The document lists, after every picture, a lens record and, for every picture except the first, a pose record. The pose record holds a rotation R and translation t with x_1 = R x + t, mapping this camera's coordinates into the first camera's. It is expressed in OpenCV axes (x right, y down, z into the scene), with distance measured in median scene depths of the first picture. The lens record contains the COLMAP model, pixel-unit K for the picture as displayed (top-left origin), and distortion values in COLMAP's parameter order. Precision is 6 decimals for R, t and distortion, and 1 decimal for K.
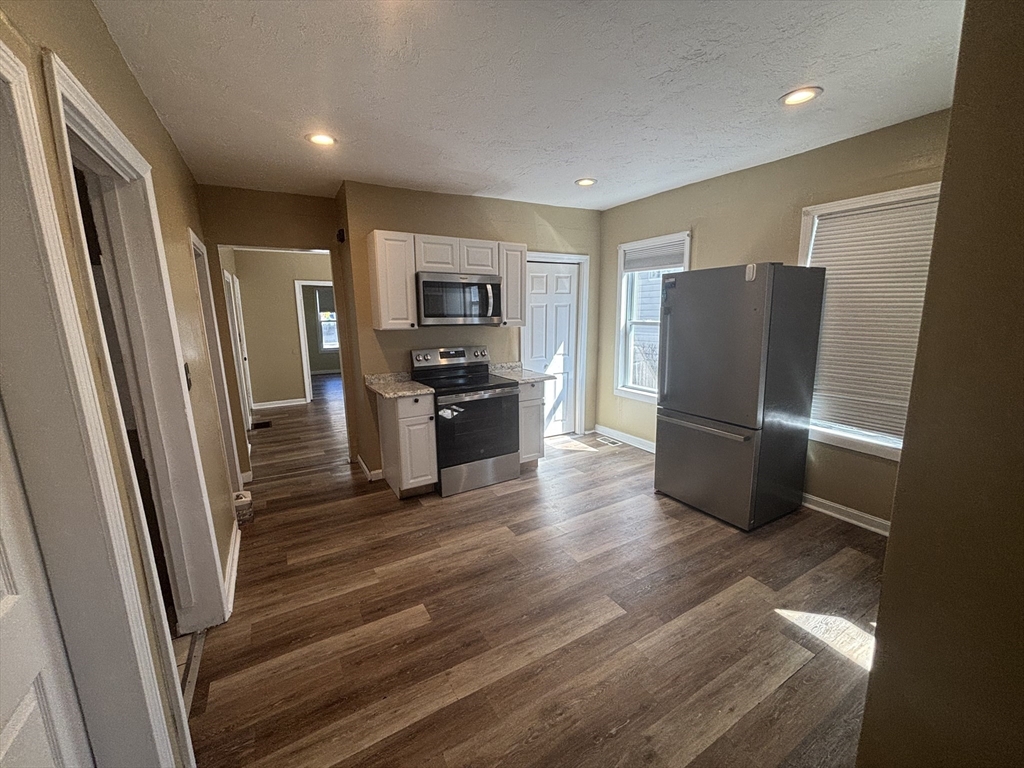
lens RADIAL K [[409.0, 0, 513.0], [0, 409.0, 383.8], [0, 0, 1]] dist [0.003857, -0.001108]
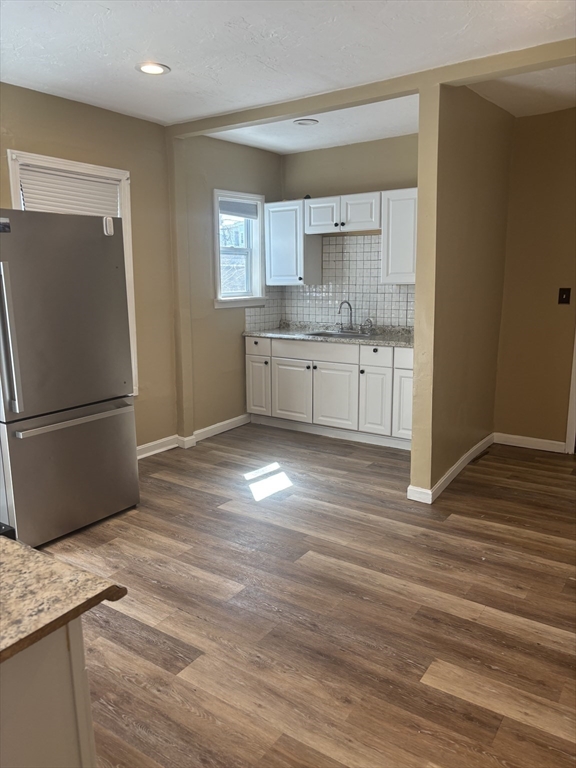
lens RADIAL K [[569.2, 0, 289.7], [0, 569.2, 381.0], [0, 0, 1]] dist [0.050391, -0.045574]
pose [[-0.412472, -0.150227, 0.898498, -0.613131], [0.180066, 0.953404, 0.242070, -0.142557], [-0.892997, 0.261636, -0.366201, 0.944360]]
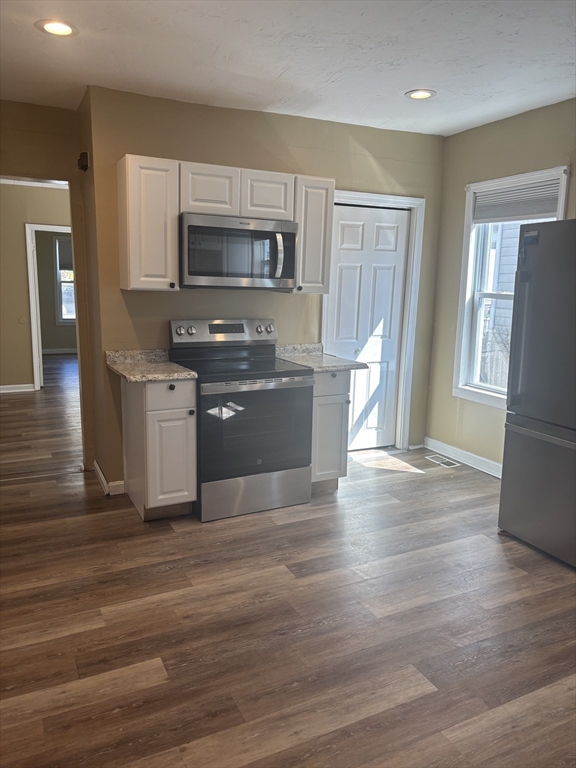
lens RADIAL K [[569.2, 0, 290.4], [0, 569.2, 379.0], [0, 0, 1]] dist [0.050391, -0.045574]
pose [[0.997391, 0.044108, -0.057147, 0.034584], [-0.044258, 0.999019, -0.001350, 0.017808], [0.057032, 0.003876, 0.998365, -0.015302]]
